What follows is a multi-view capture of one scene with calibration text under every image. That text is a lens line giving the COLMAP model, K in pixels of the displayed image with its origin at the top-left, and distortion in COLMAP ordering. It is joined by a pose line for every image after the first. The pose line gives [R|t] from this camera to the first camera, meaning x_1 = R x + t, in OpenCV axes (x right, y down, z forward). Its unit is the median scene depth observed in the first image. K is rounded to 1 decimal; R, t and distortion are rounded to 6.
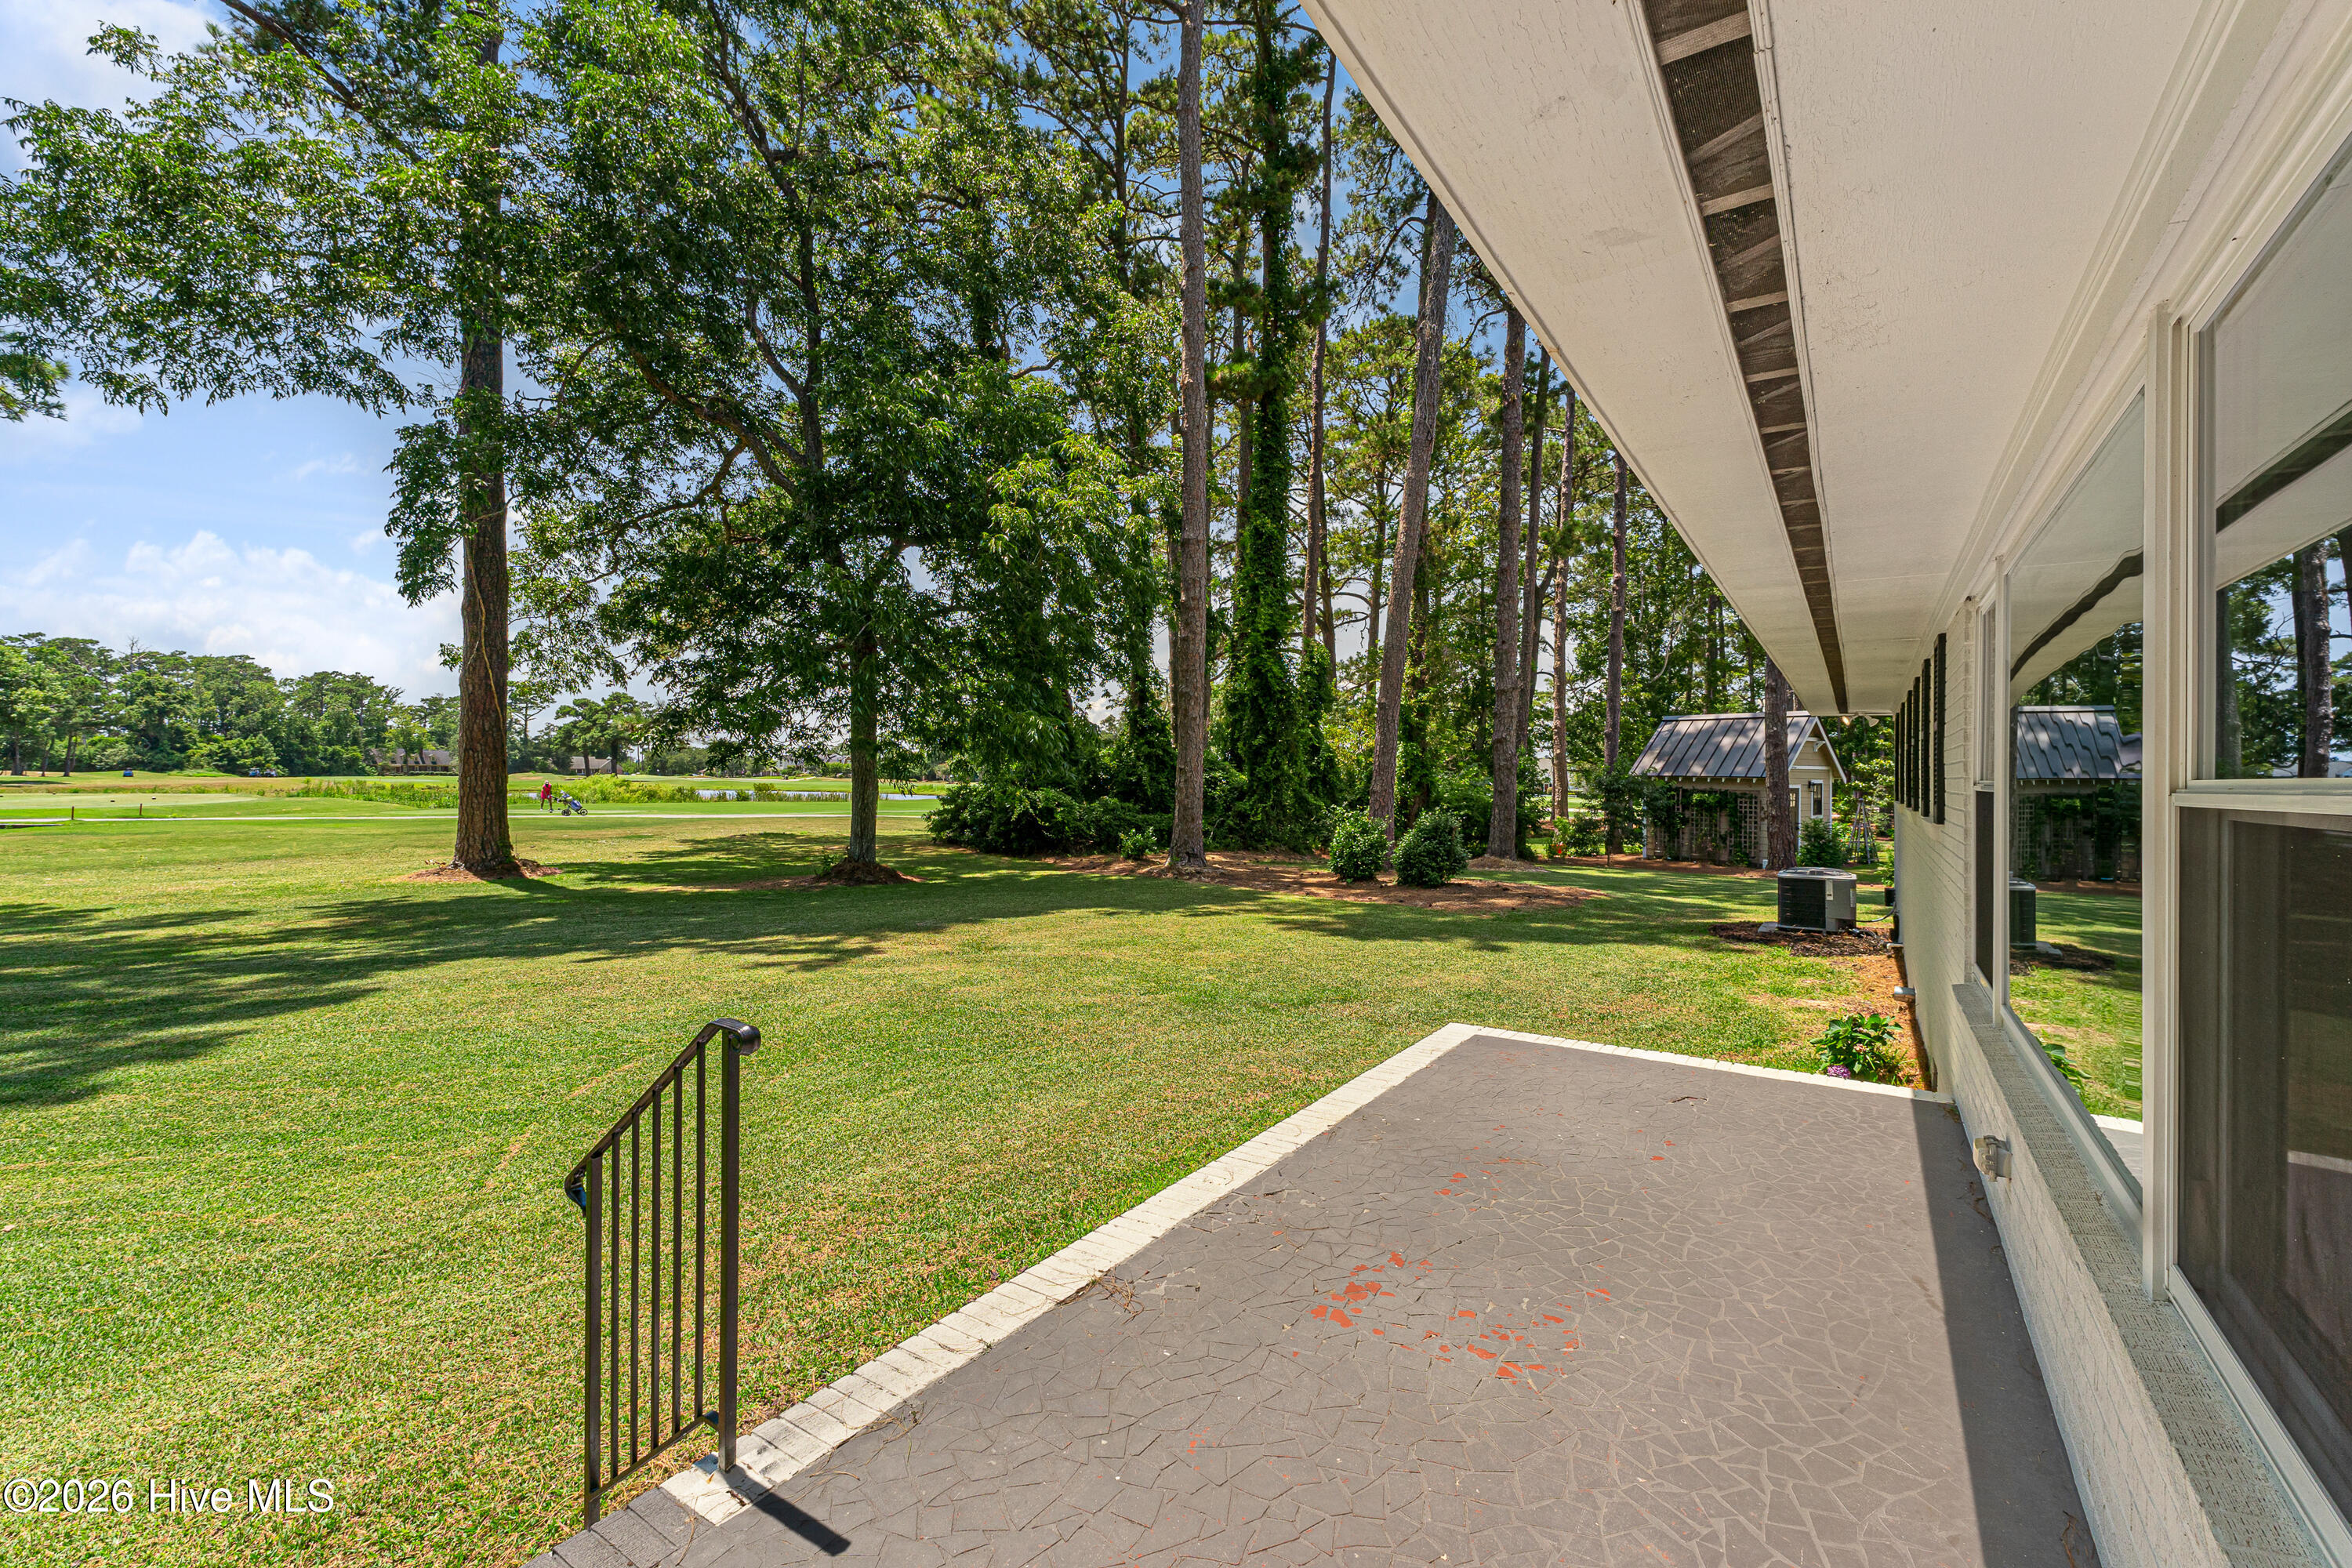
lens RADIAL K [[992.6, 0, 1183.5], [0, 992.6, 797.4], [0, 0, 1]] dist [0.001247, -0.000903]
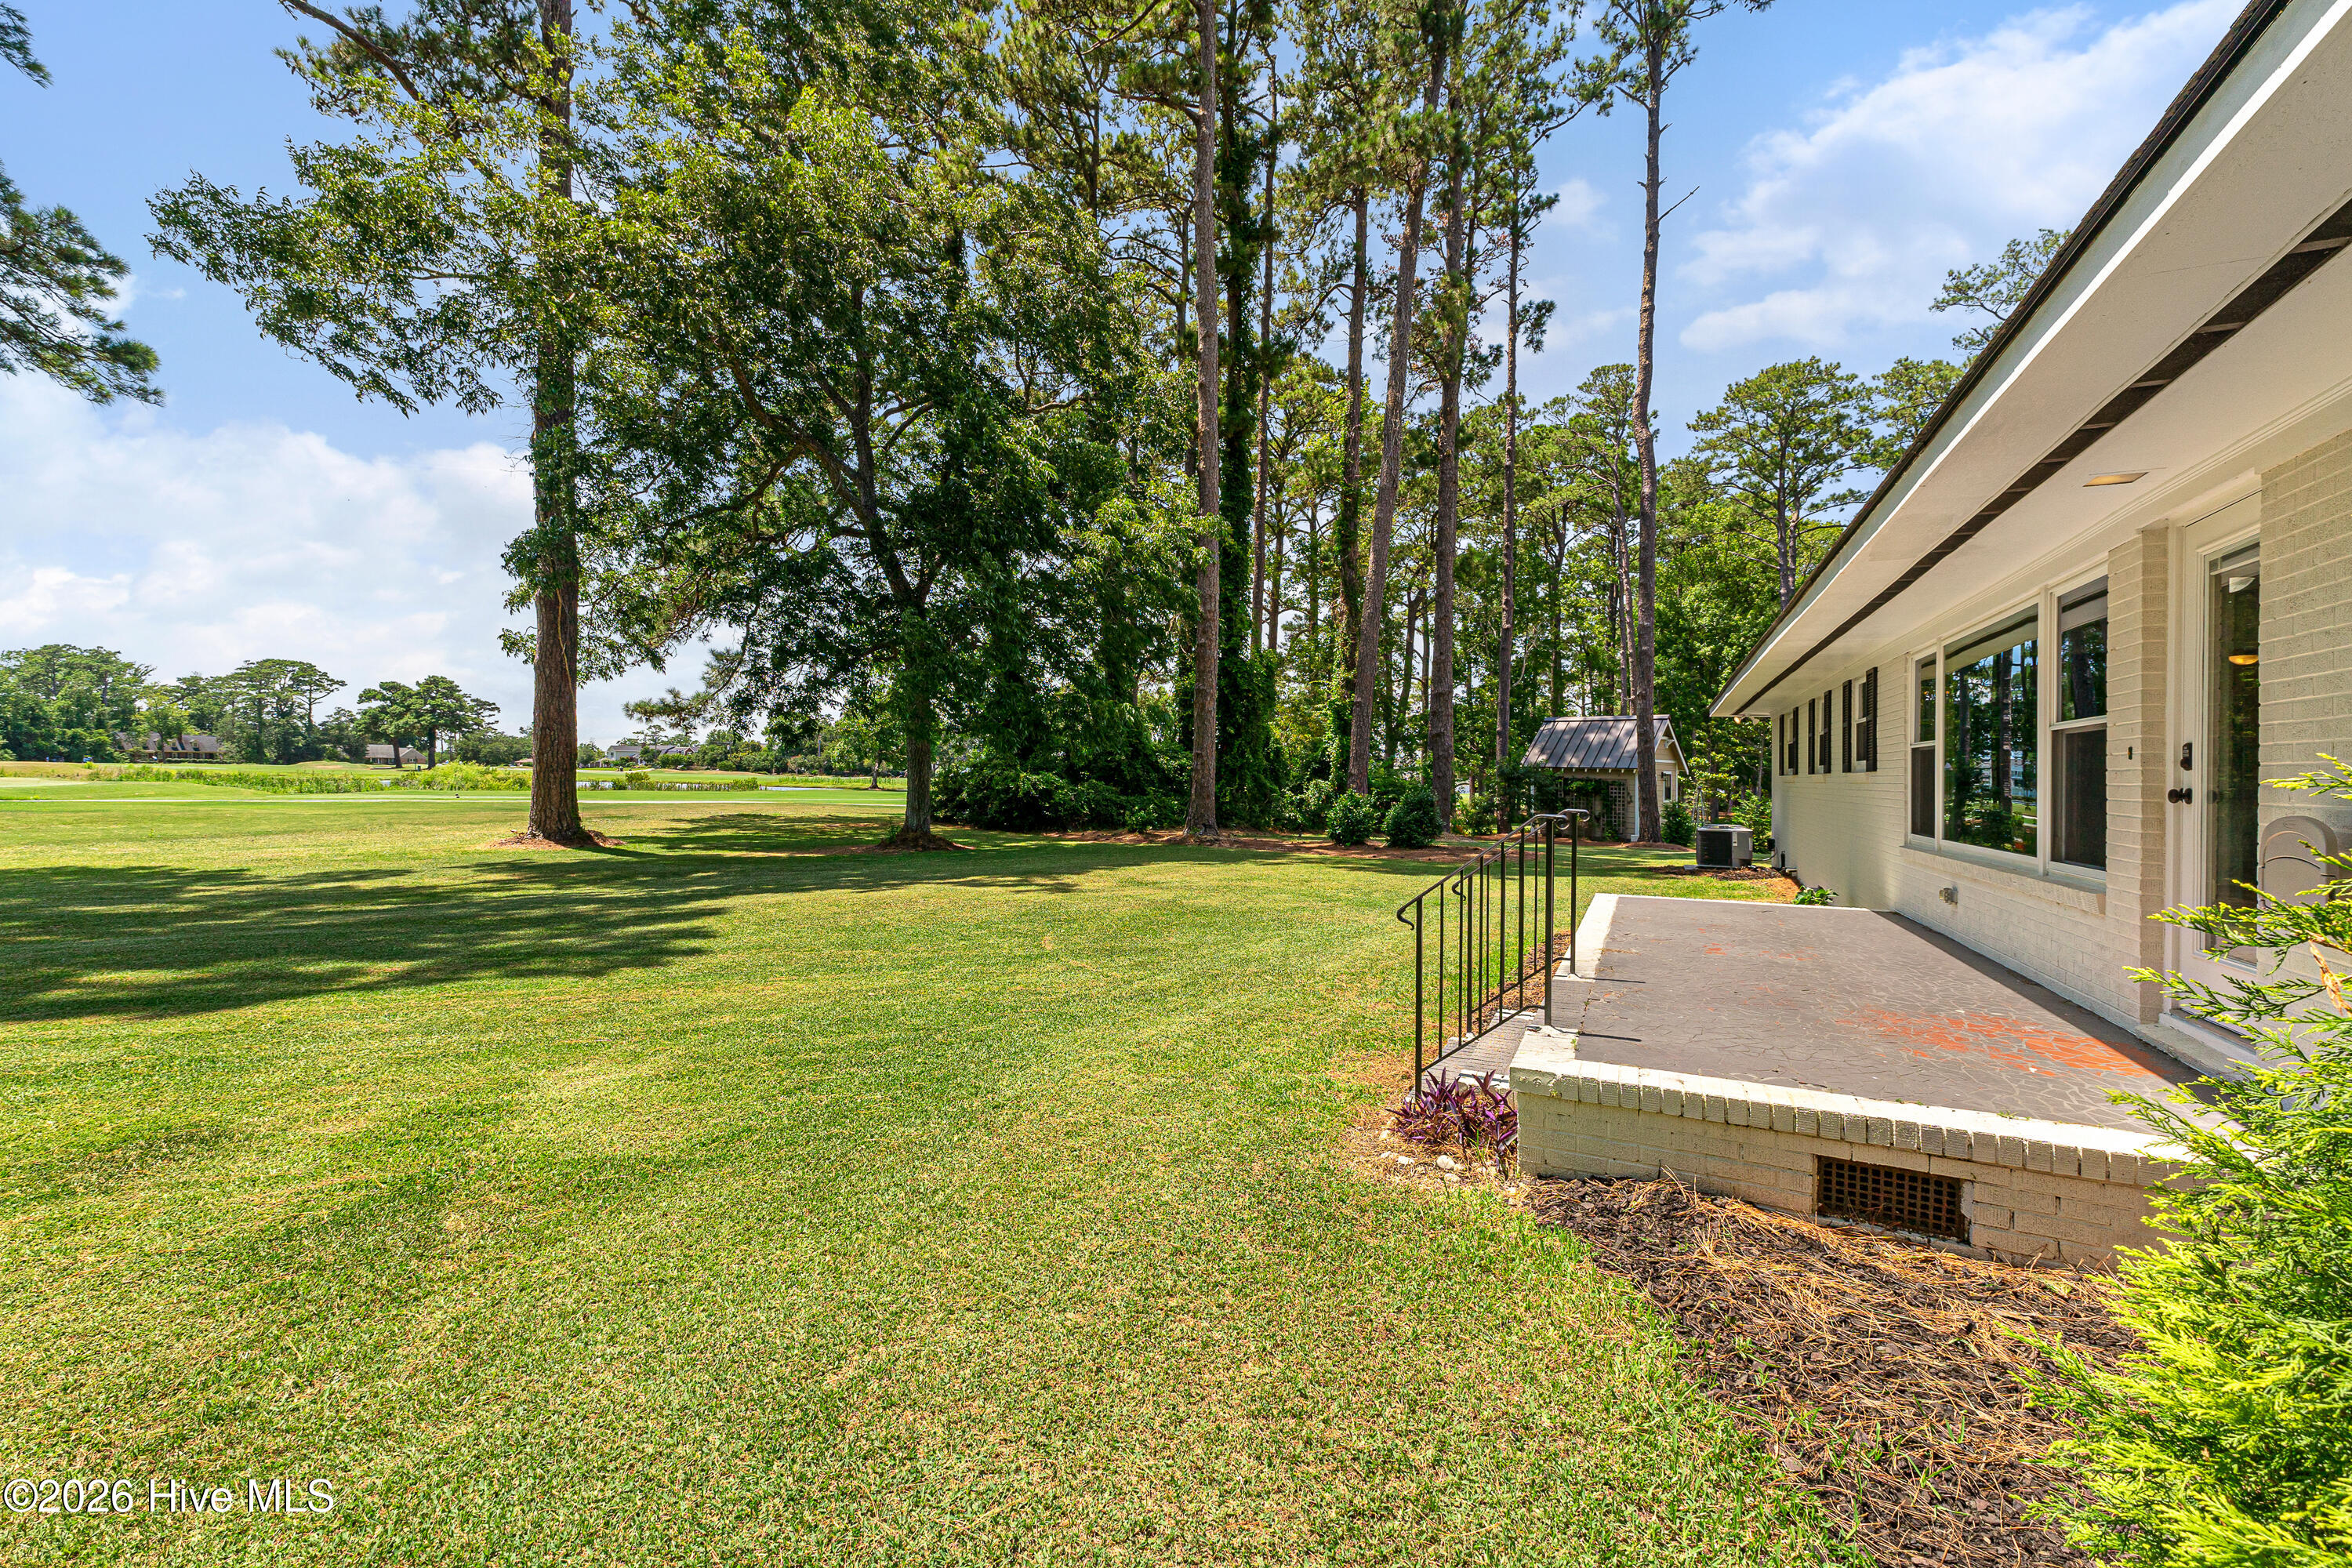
lens RADIAL K [[992.6, 0, 1160.1], [0, 992.6, 785.3], [0, 0, 1]] dist [0.001247, -0.000903]
pose [[0.989387, 0.006665, 0.145149, -0.164673], [-0.005308, 0.999939, -0.009731, 0.015955], [-0.145205, 0.008857, 0.989362, -0.126616]]
